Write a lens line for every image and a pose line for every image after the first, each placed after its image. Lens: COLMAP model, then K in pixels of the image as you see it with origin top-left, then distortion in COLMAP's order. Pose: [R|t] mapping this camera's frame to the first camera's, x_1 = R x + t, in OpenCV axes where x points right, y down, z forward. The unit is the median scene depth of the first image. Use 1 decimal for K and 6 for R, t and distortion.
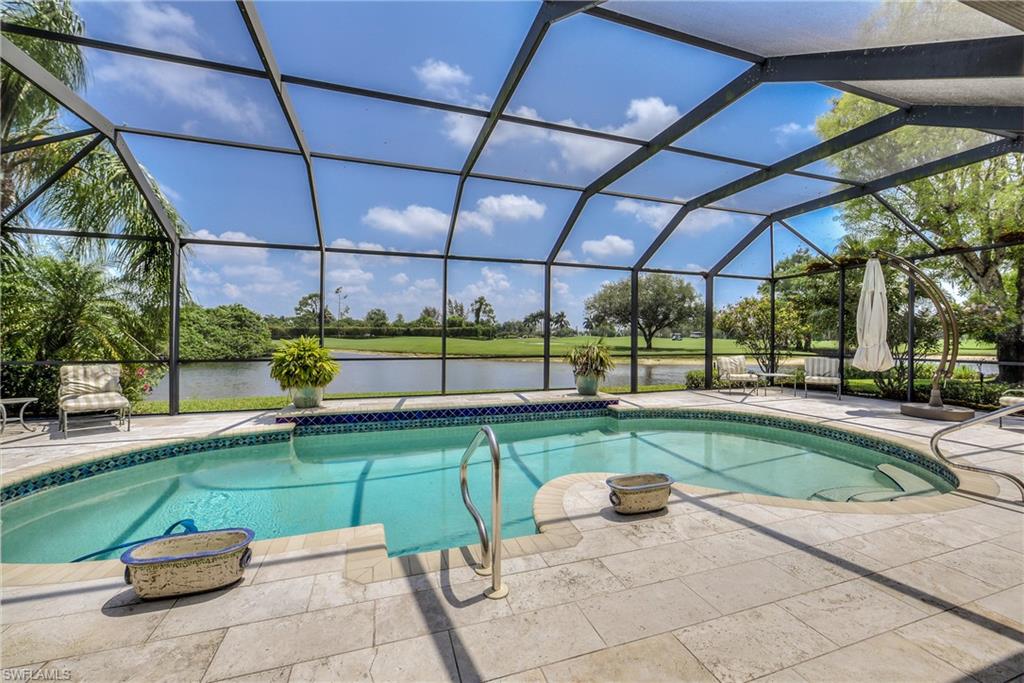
lens RADIAL K [[398.3, 0, 513.9], [0, 398.3, 336.9], [0, 0, 1]] dist [-0.008691, 0.001144]
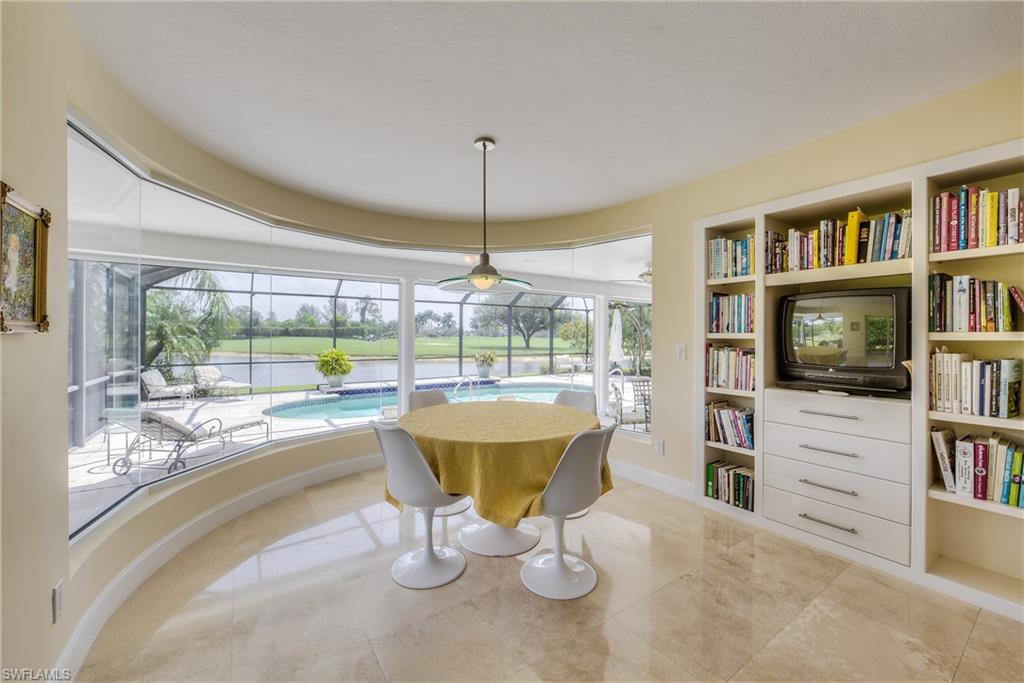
lens RADIAL K [[398.3, 0, 514.8], [0, 398.3, 338.4], [0, 0, 1]] dist [-0.008691, 0.001144]
pose [[0.959104, -0.001883, 0.283049, -0.171785], [0.000100, 0.999980, 0.006312, -0.040115], [-0.283055, -0.006025, 0.959085, -0.688095]]
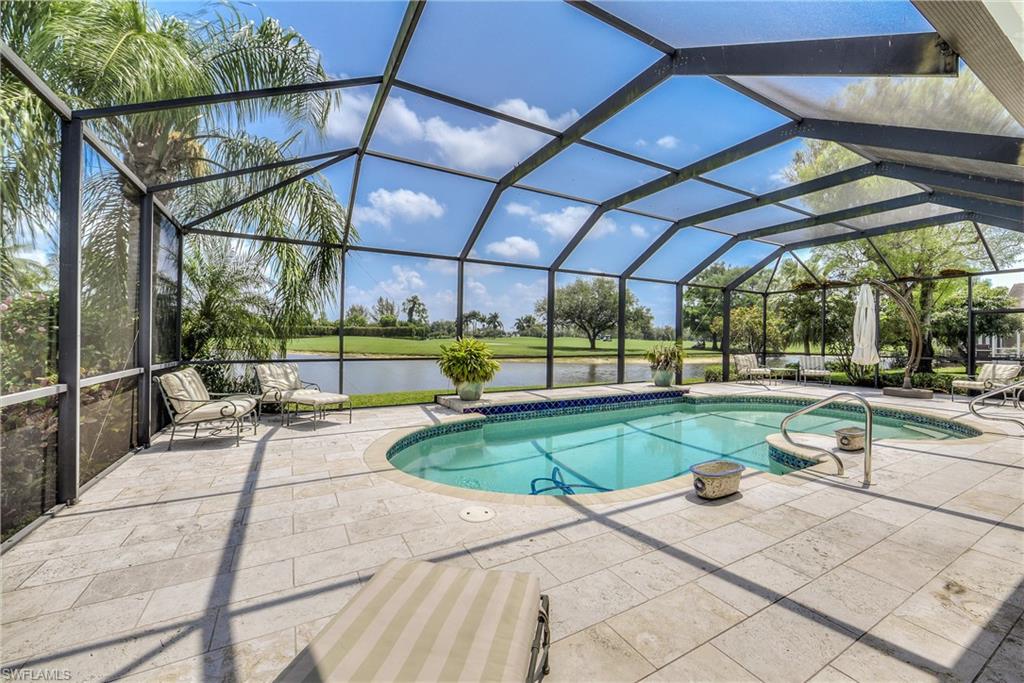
lens RADIAL K [[398.3, 0, 515.0], [0, 398.3, 340.3], [0, 0, 1]] dist [-0.008691, 0.001144]
pose [[0.981589, 0.004532, 0.190949, -0.424620], [-0.005949, 0.999959, 0.006844, -0.001588], [-0.190911, -0.007854, 0.981576, -0.097436]]
